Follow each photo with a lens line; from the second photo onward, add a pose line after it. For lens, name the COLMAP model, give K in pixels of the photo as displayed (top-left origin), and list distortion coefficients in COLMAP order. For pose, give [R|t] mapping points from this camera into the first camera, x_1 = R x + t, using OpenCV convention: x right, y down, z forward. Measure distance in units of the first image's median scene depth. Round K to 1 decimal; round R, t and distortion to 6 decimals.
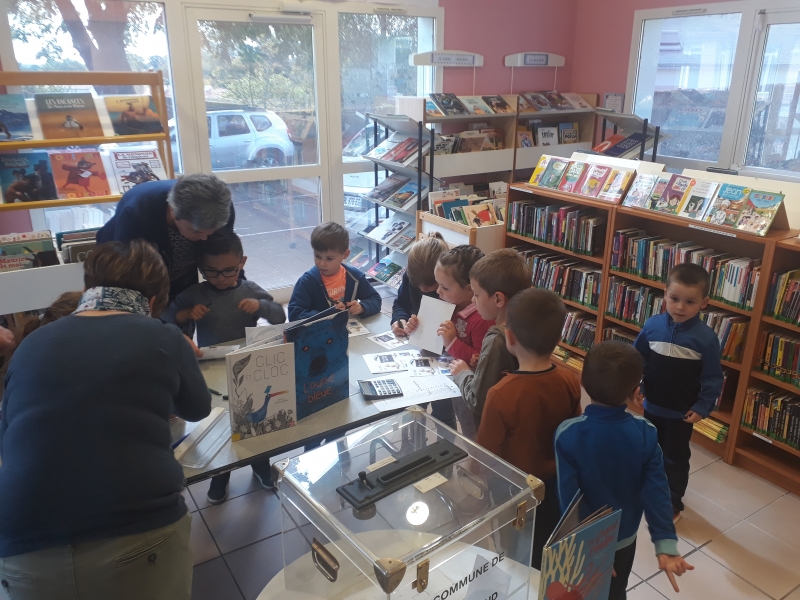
lens RADIAL K [[637.9, 0, 399.1], [0, 637.9, 295.9], [0, 0, 1]] dist [0.008973, -0.007539]
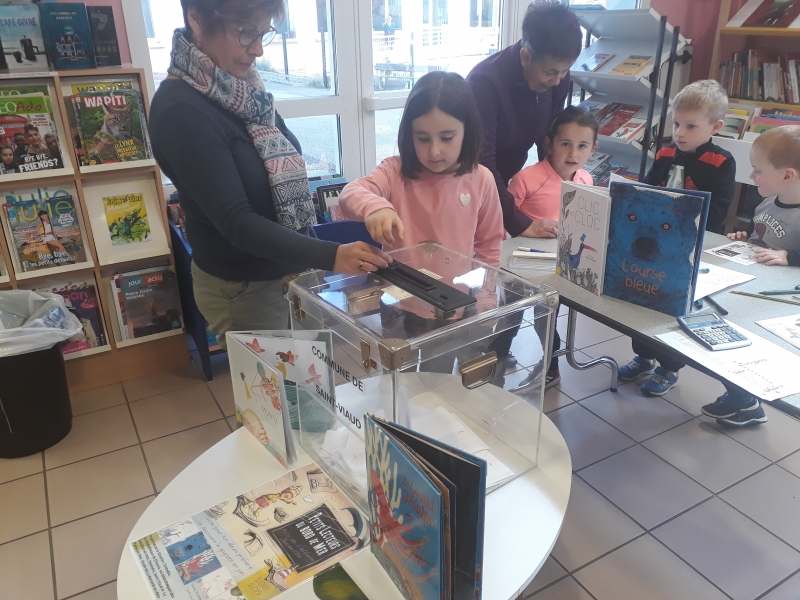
lens RADIAL K [[632.7, 0, 401.0], [0, 632.7, 293.2], [0, 0, 1]] dist [0.027879, -0.039195]
pose [[-0.047601, 0.397136, -0.916525, 0.283642], [-0.315318, 0.864673, 0.391045, -0.025508], [0.947791, 0.307611, 0.084065, 0.283768]]
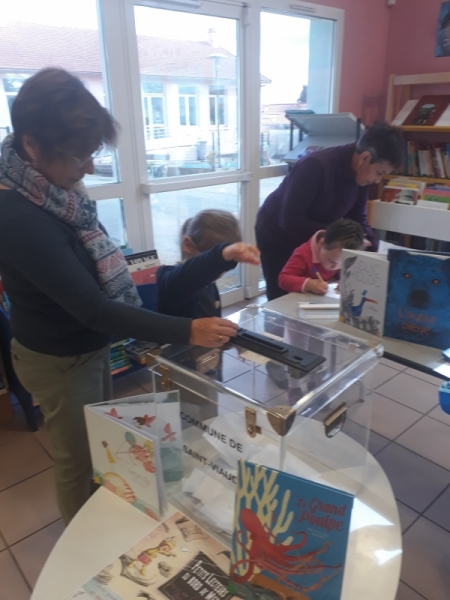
lens RADIAL K [[475.6, 0, 226.9], [0, 475.6, 301.5], [0, 0, 1]] dist [0.006505, -0.003963]
pose [[0.156487, 0.354486, -0.921874, 0.236557], [-0.306675, 0.904679, 0.295816, -0.008982], [0.938862, 0.236424, 0.250282, 0.221267]]
